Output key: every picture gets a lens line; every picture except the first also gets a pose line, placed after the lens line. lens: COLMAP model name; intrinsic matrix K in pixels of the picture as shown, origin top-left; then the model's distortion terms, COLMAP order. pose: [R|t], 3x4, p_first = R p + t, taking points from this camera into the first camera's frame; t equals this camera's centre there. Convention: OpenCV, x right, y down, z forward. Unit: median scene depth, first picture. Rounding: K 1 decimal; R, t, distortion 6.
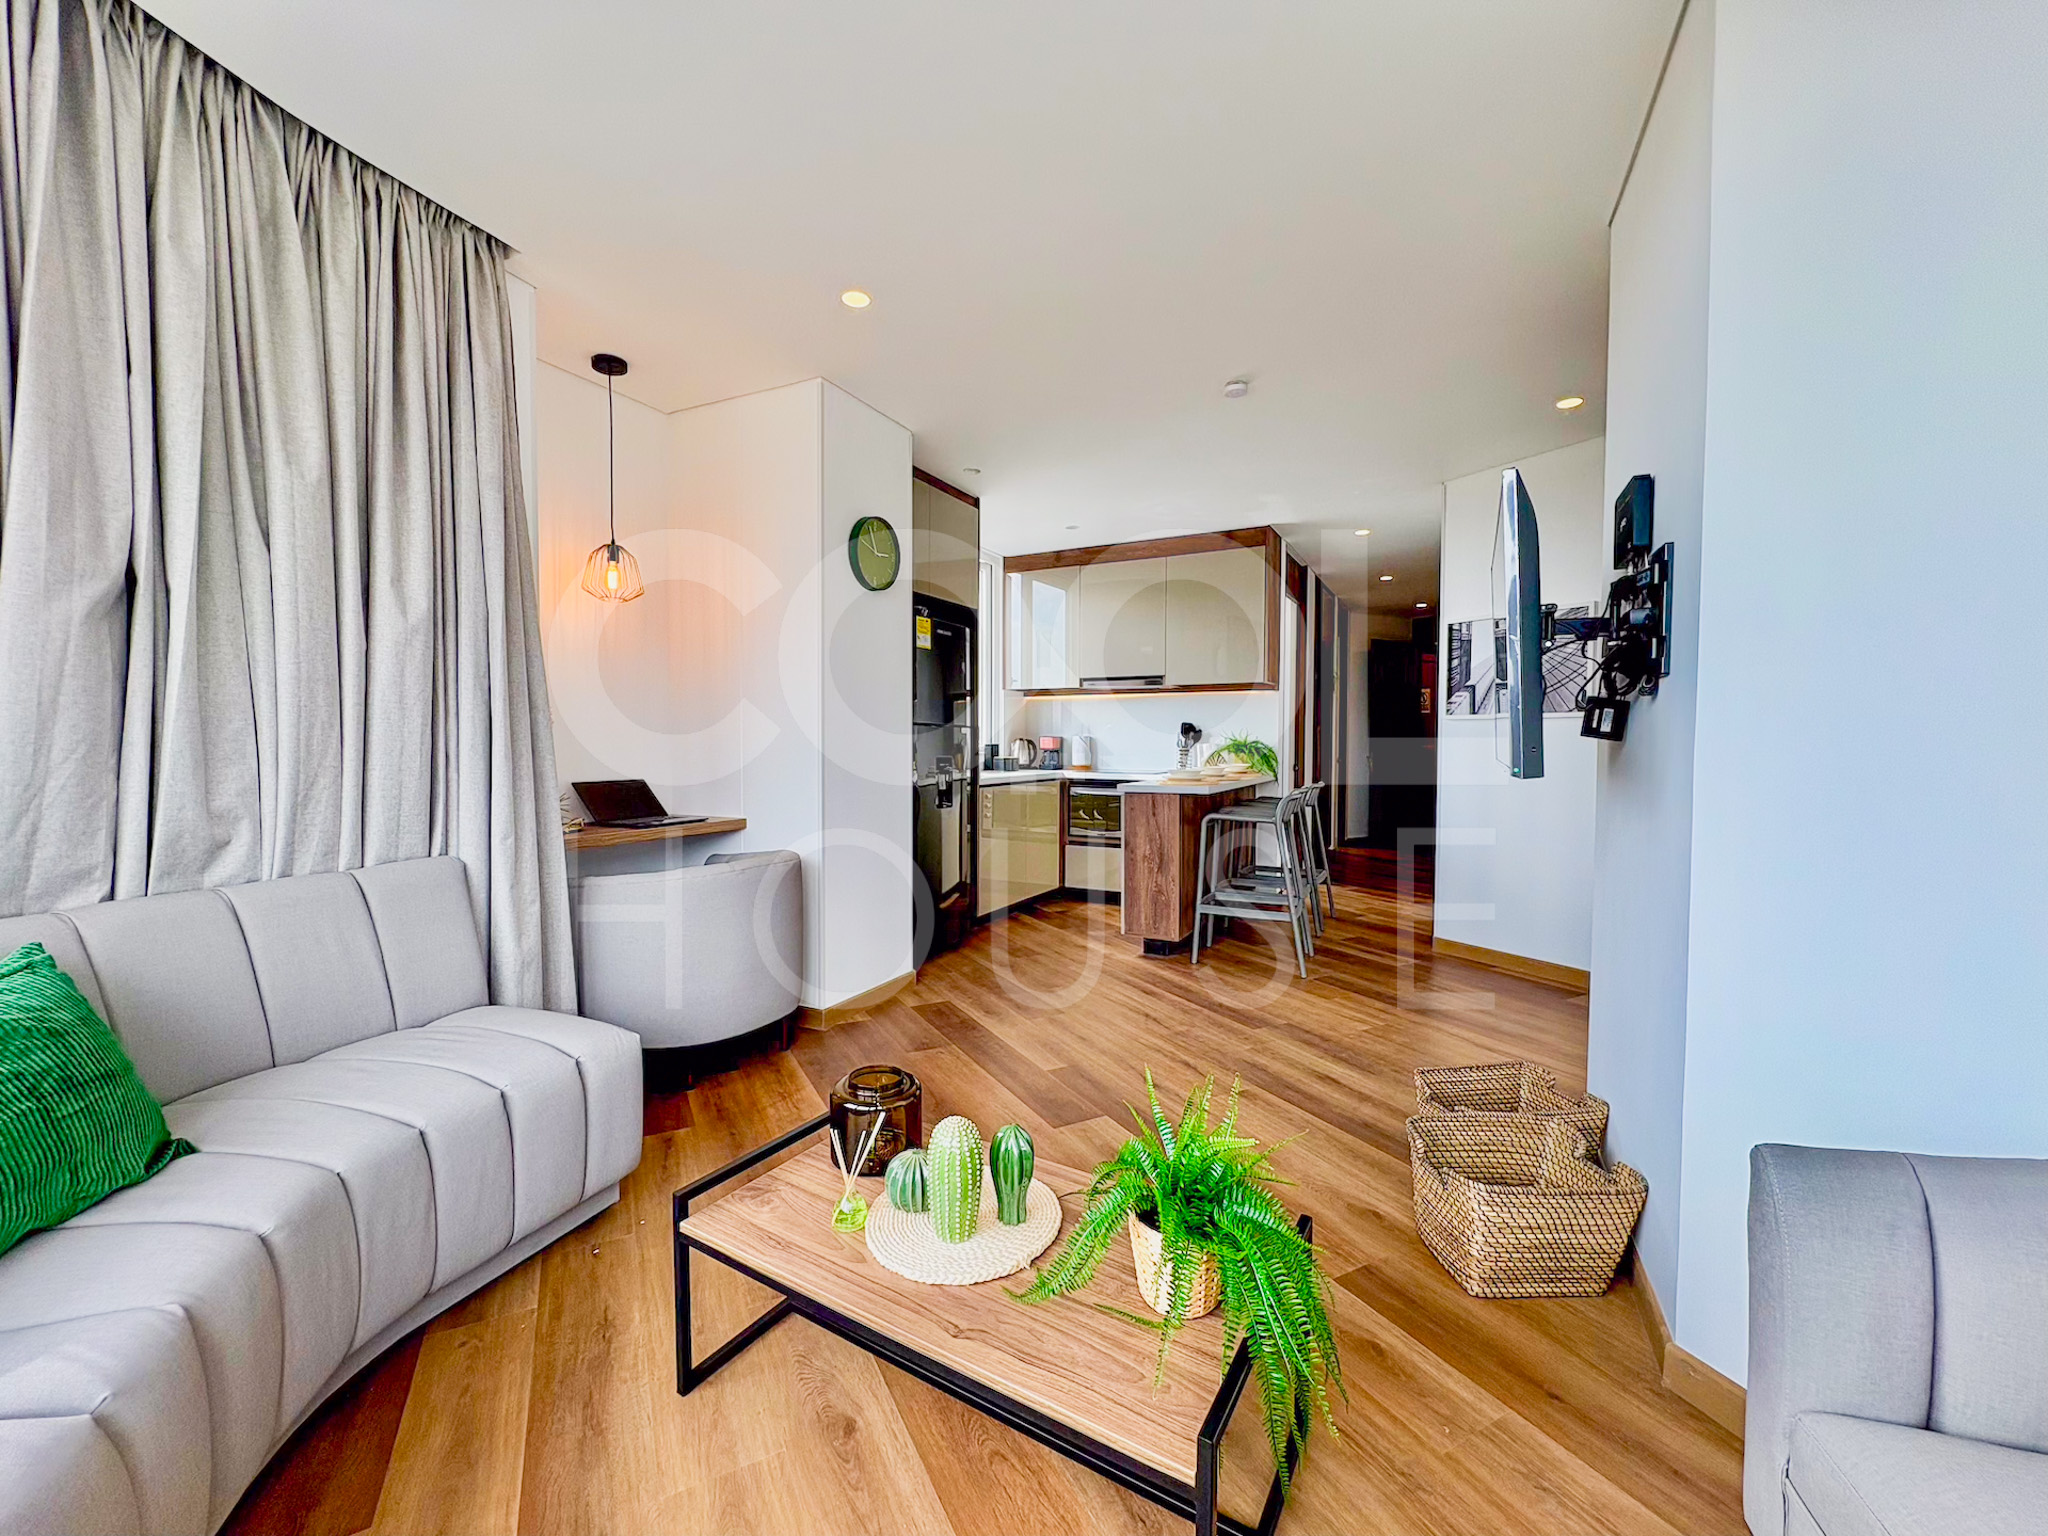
lens RADIAL K [[830.9, 0, 1023.9], [0, 830.9, 772.8], [0, 0, 1]] dist [-0.002678, 0.000072]
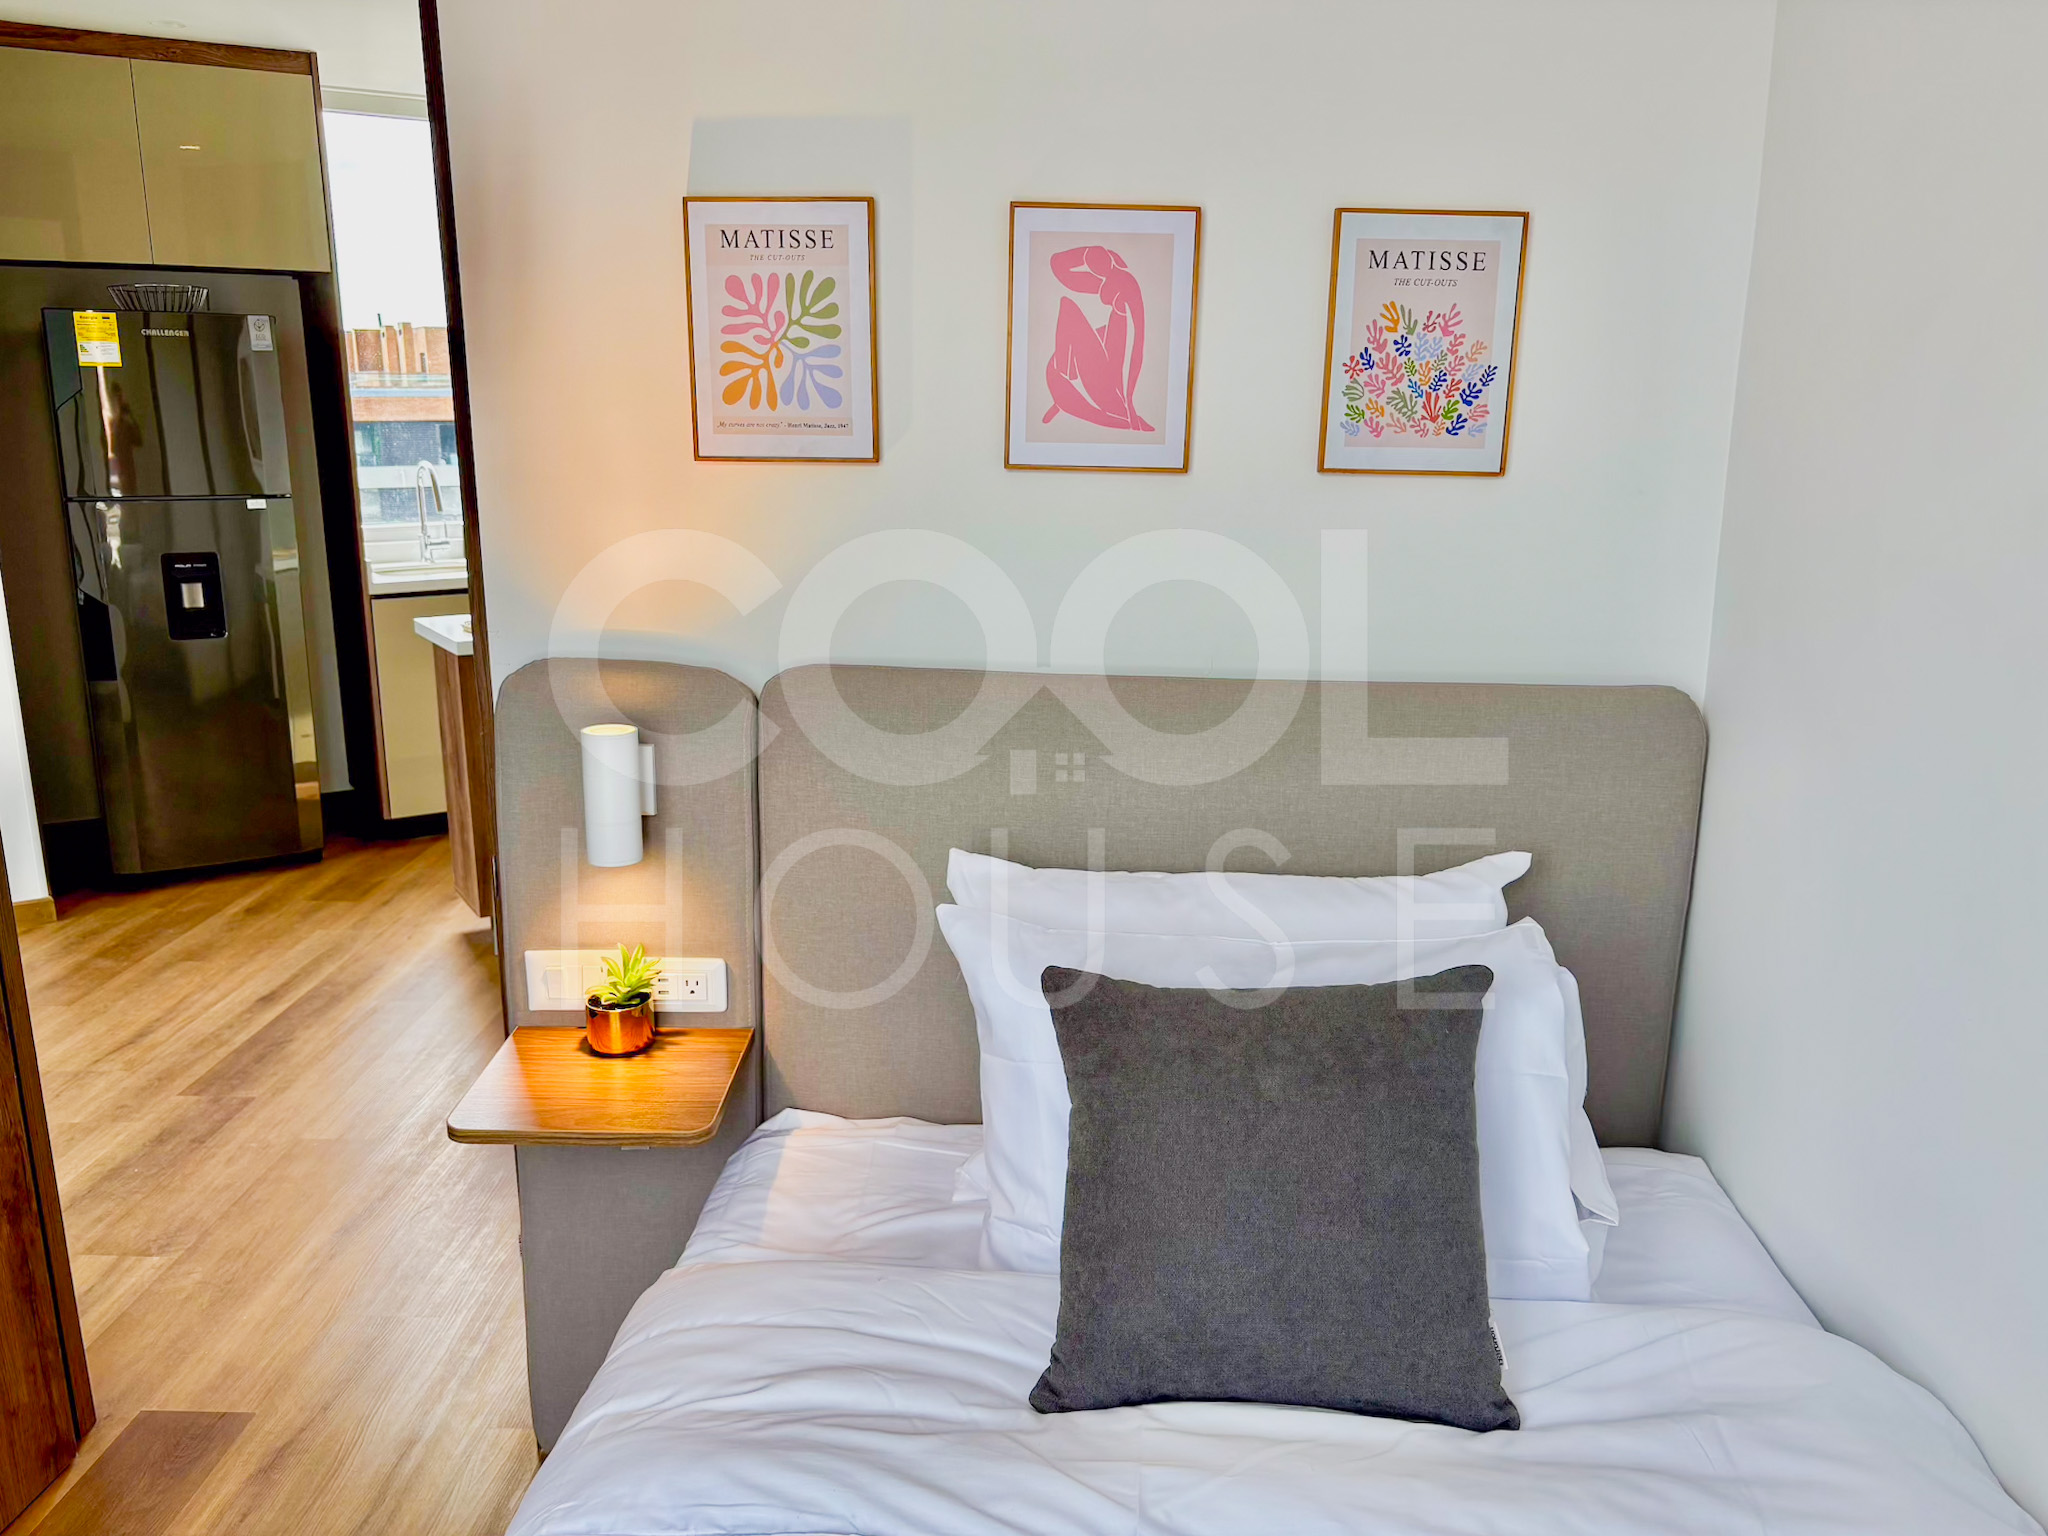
lens RADIAL K [[1584.3, 0, 1024.2], [0, 1584.3, 776.3], [0, 0, 1]] dist [0.035516, -0.044429]
pose [[0.866600, 0.118210, -0.484799, 1.095084], [-0.019830, 0.978926, 0.203248, -0.117597], [0.498609, -0.166521, 0.850682, 0.339572]]
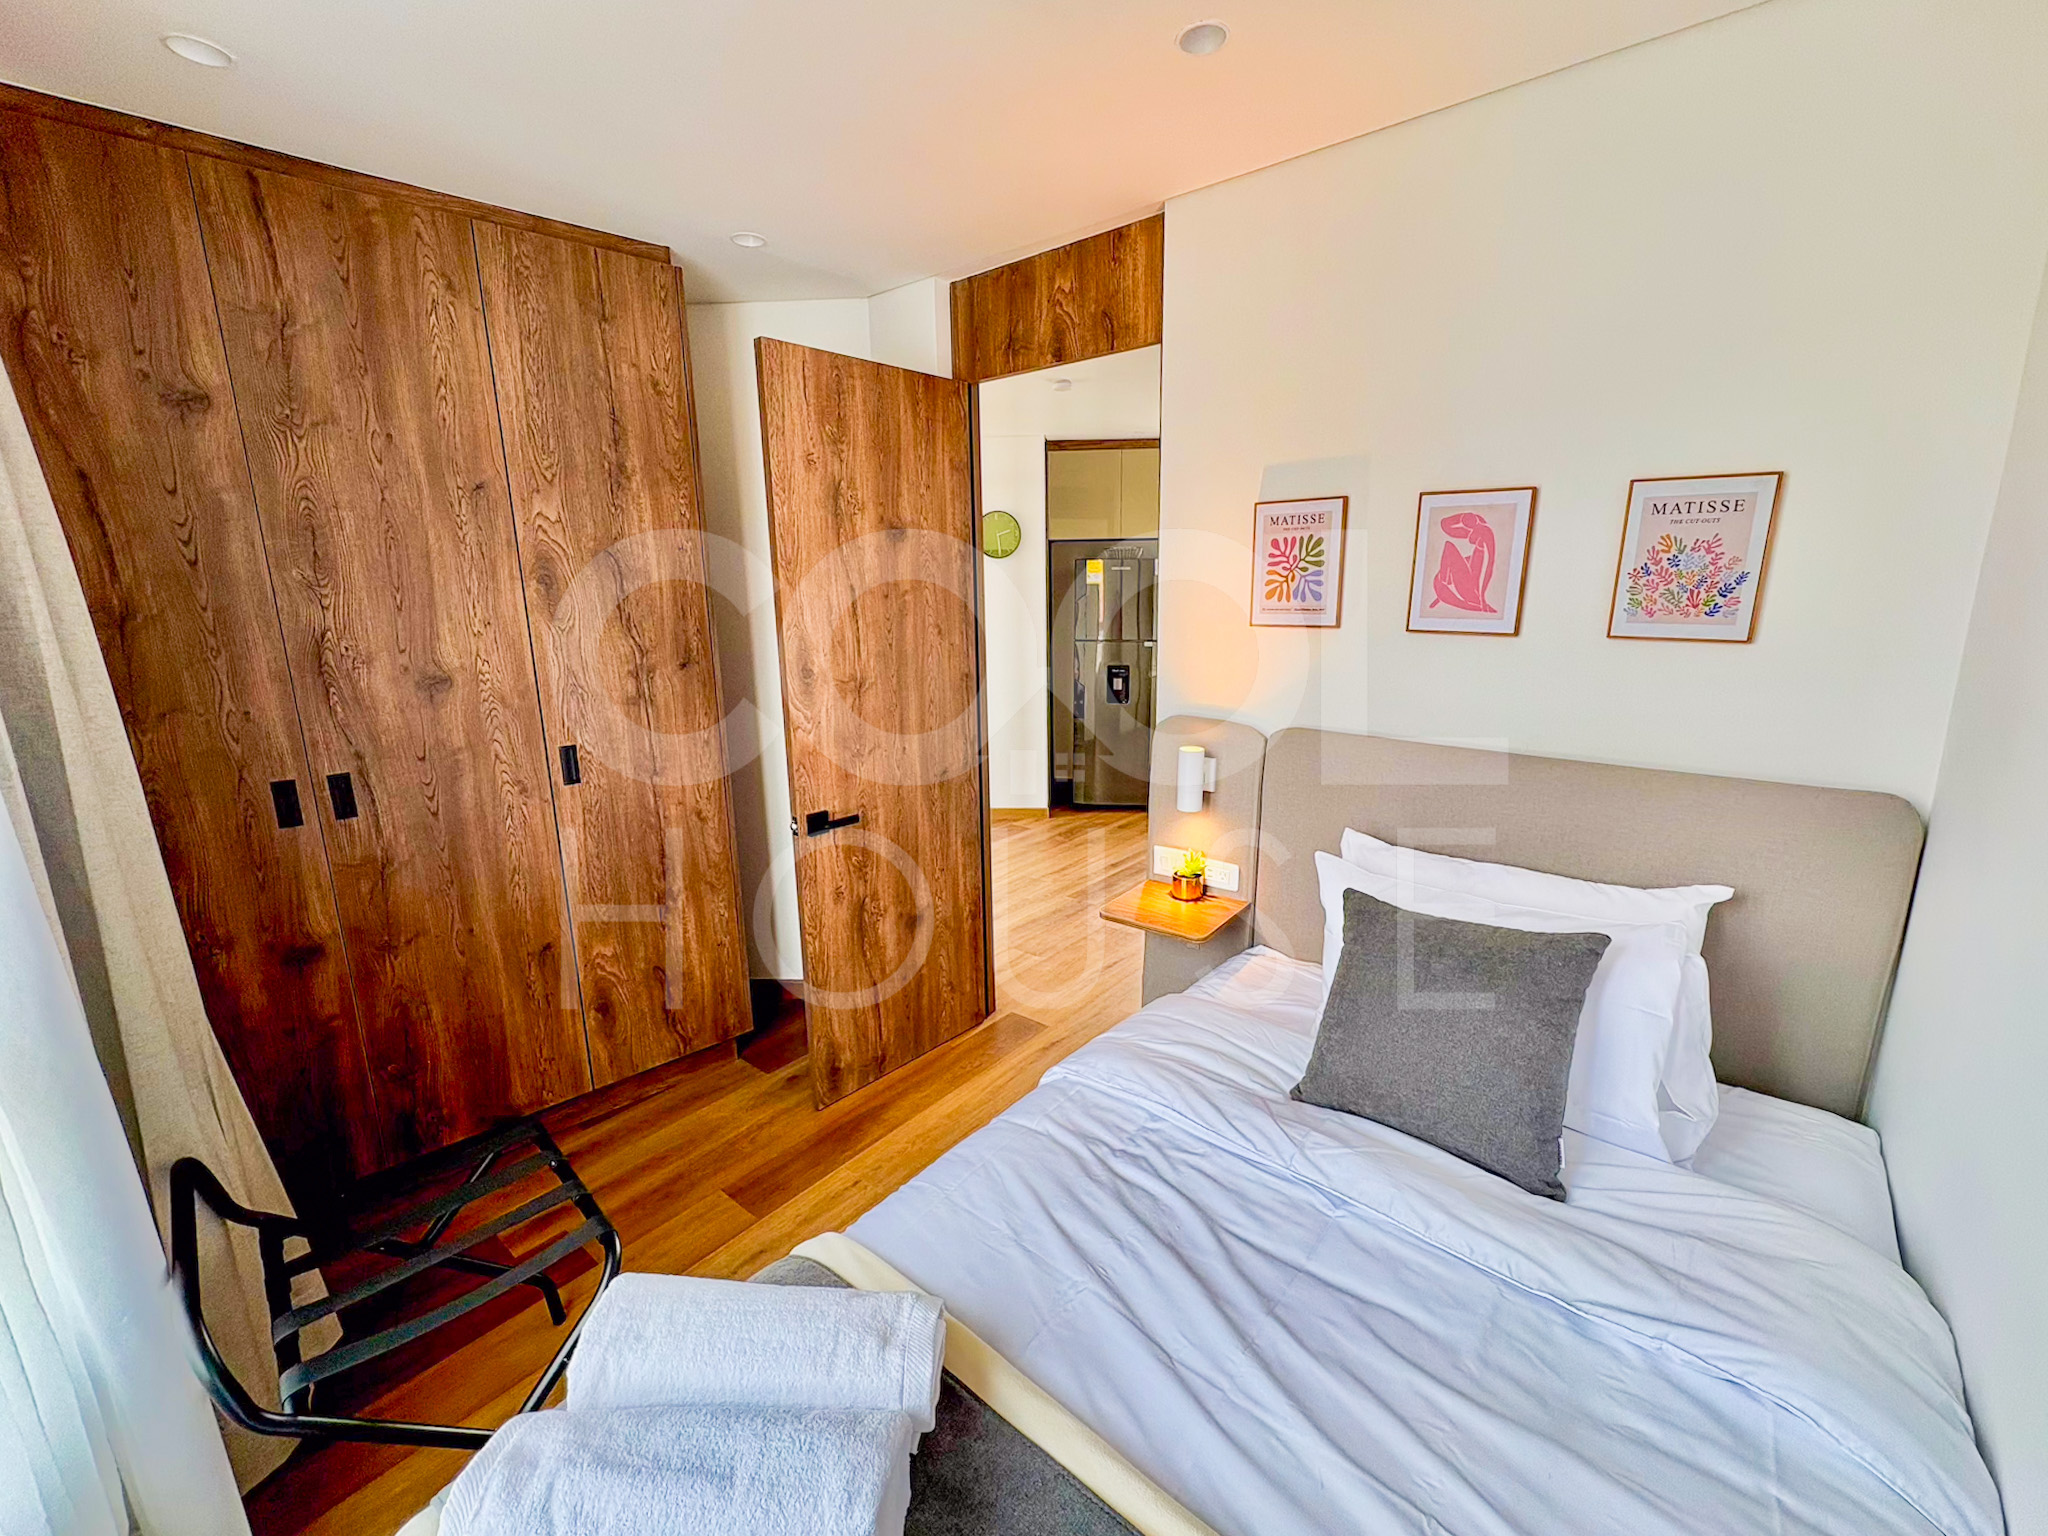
lens RADIAL K [[840.0, 0, 1026.1], [0, 840.0, 770.9], [0, 0, 1]] dist [0.001491, 0.000344]
pose [[0.388717, 0.185941, -0.902400, 1.210694], [-0.022019, 0.981019, 0.192656, -0.121276], [0.921094, -0.055019, 0.385433, 0.373237]]
